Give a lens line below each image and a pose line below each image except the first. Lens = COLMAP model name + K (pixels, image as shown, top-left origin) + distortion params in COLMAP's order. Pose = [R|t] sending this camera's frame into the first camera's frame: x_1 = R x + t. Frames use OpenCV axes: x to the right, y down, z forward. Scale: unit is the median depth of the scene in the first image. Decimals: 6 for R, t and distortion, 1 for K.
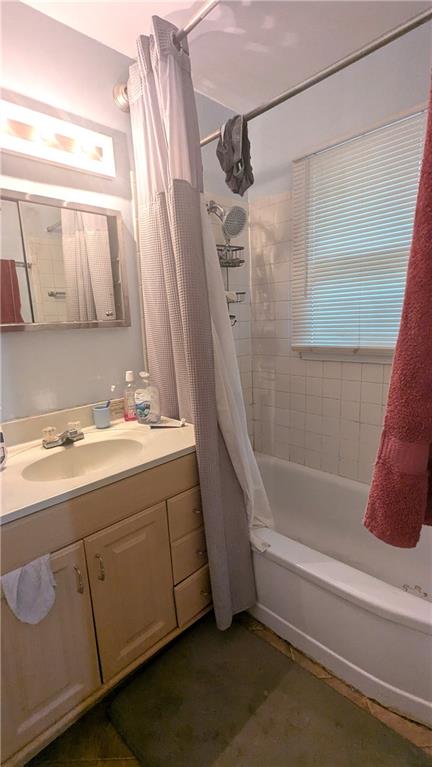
lens RADIAL K [[364.1, 0, 219.2], [0, 364.1, 385.2], [0, 0, 1]] dist [-0.002568, 0.001232]
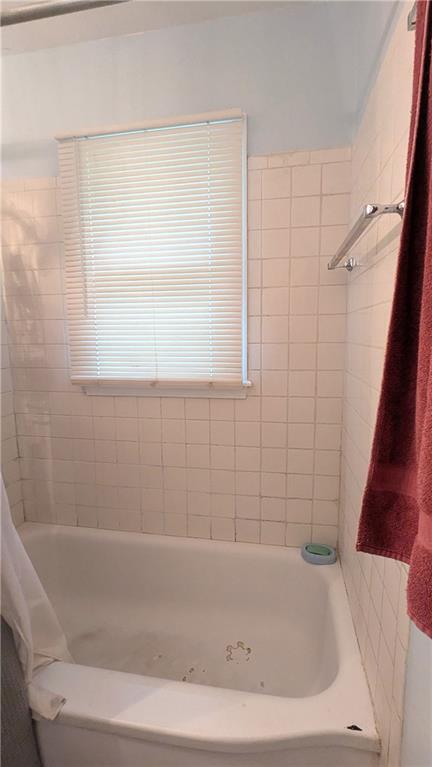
lens RADIAL K [[364.1, 0, 218.4], [0, 364.1, 387.5], [0, 0, 1]] dist [-0.002568, 0.001232]
pose [[0.823976, -0.055649, 0.563886, 0.026755], [0.076597, 0.996970, -0.013538, -0.069232], [-0.561424, 0.054347, 0.825742, 0.243401]]
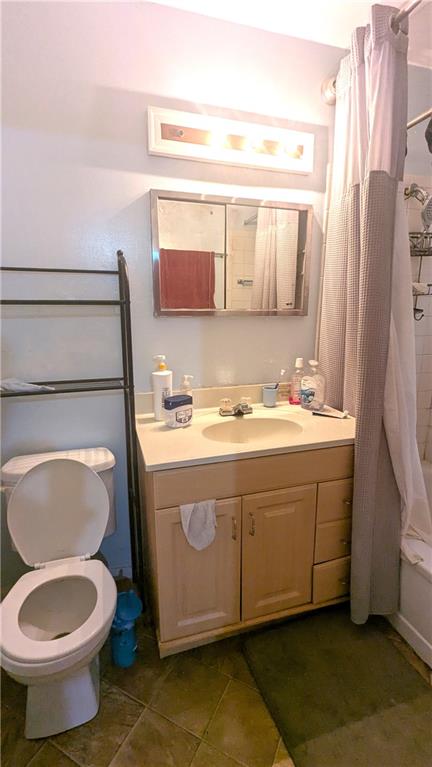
lens RADIAL K [[364.1, 0, 213.4], [0, 364.1, 386.3], [0, 0, 1]] dist [-0.002568, 0.001232]
pose [[0.885080, 0.139822, -0.443940, 0.012843], [-0.121379, 0.990145, 0.069861, -0.001048], [0.449333, -0.007948, 0.893329, -0.062523]]
